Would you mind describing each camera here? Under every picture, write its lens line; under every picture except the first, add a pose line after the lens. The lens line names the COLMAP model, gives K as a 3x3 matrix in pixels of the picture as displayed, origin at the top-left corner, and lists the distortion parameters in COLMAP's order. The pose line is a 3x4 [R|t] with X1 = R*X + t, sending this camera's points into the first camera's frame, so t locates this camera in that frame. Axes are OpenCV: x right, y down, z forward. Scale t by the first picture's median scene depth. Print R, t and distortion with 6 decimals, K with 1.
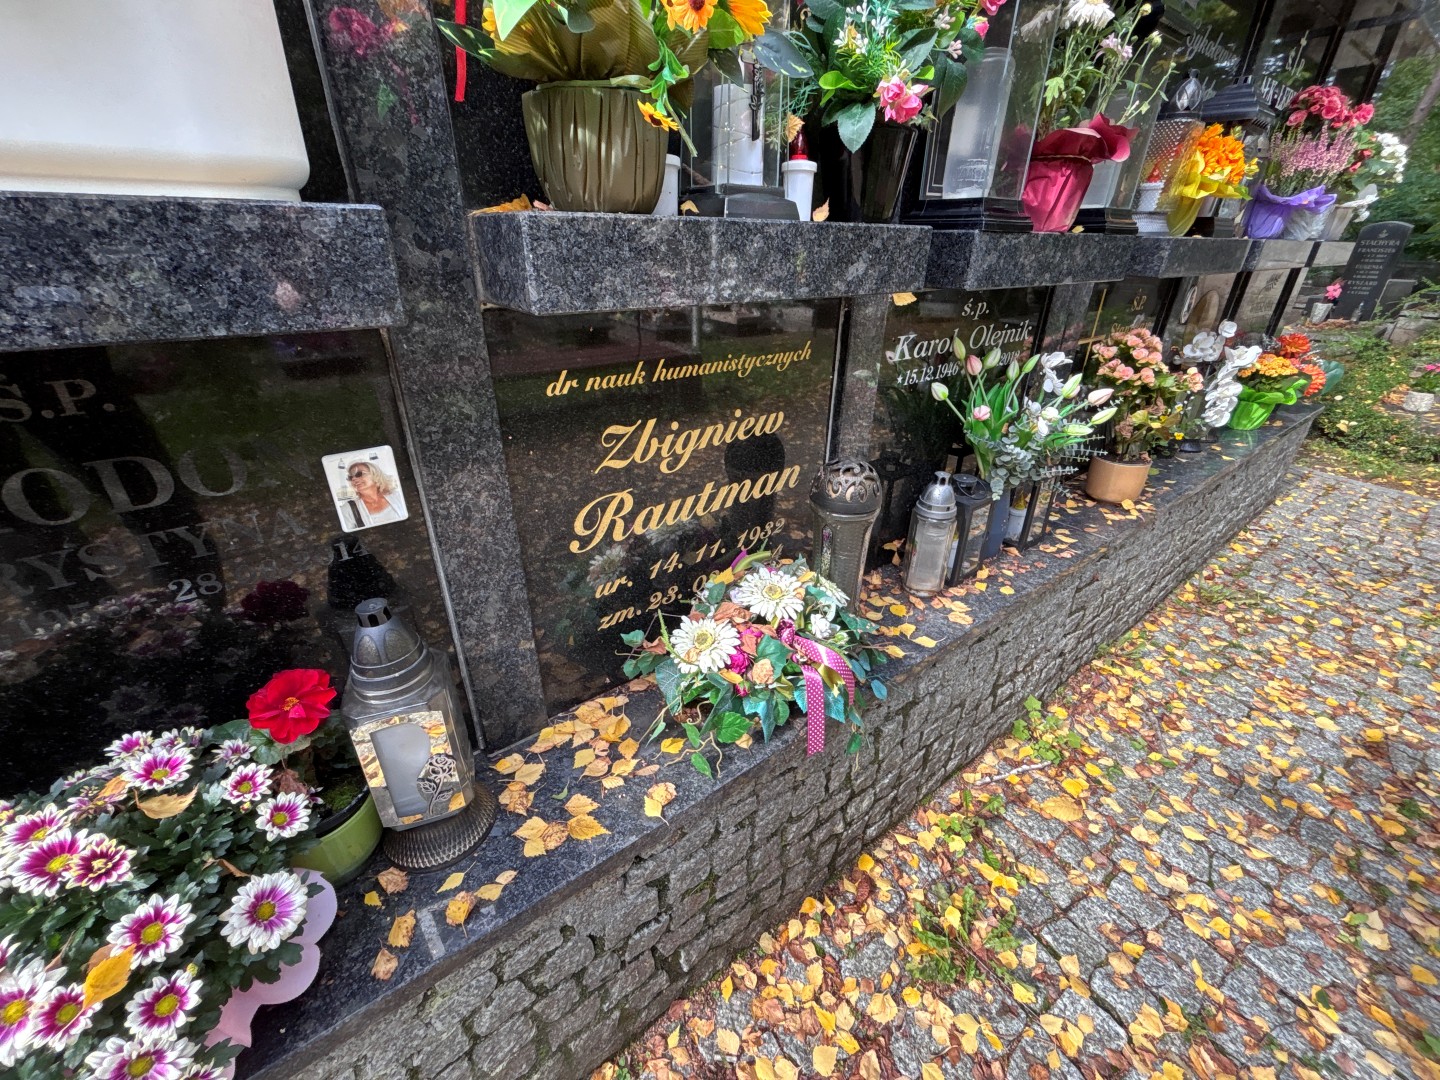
lens RADIAL K [[583.6, 0, 718.4], [0, 583.6, 536.5], [0, 0, 1]] dist [0.001571, -0.000344]
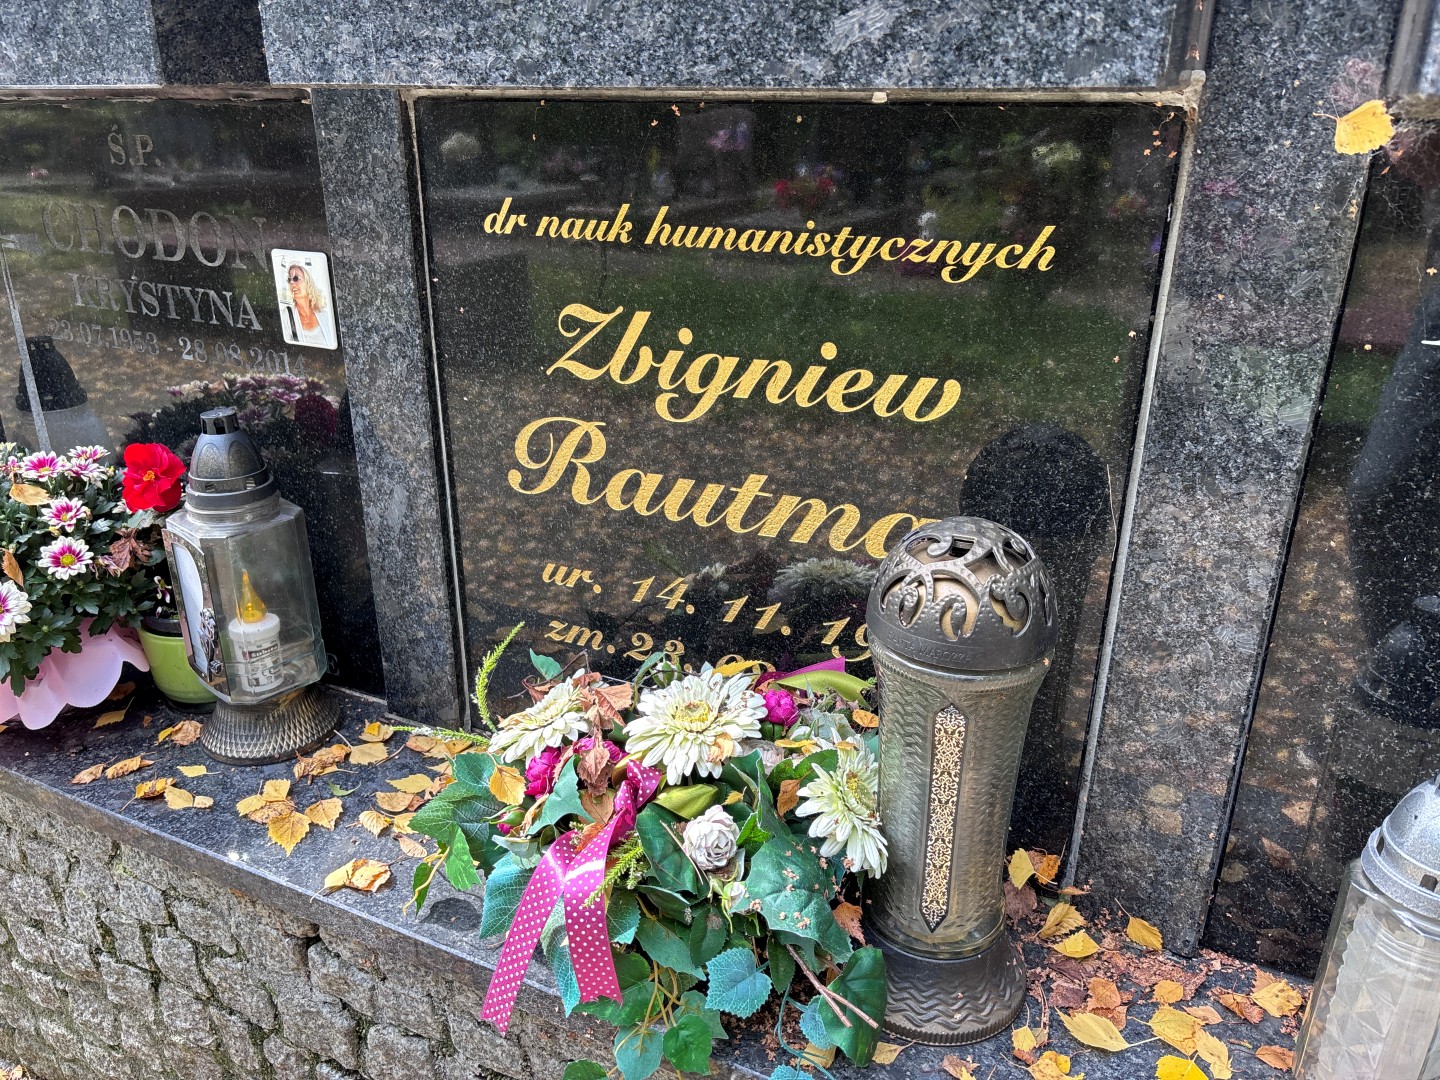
lens RADIAL K [[1100.3, 0, 710.0], [0, 1100.3, 546.0], [0, 0, 1]] dist [0.018608, -0.023640]
pose [[0.443167, 0.341124, -0.828998, 0.810552], [-0.401033, 0.902511, 0.156990, -0.178168], [0.801733, 0.262883, 0.536766, 0.512529]]
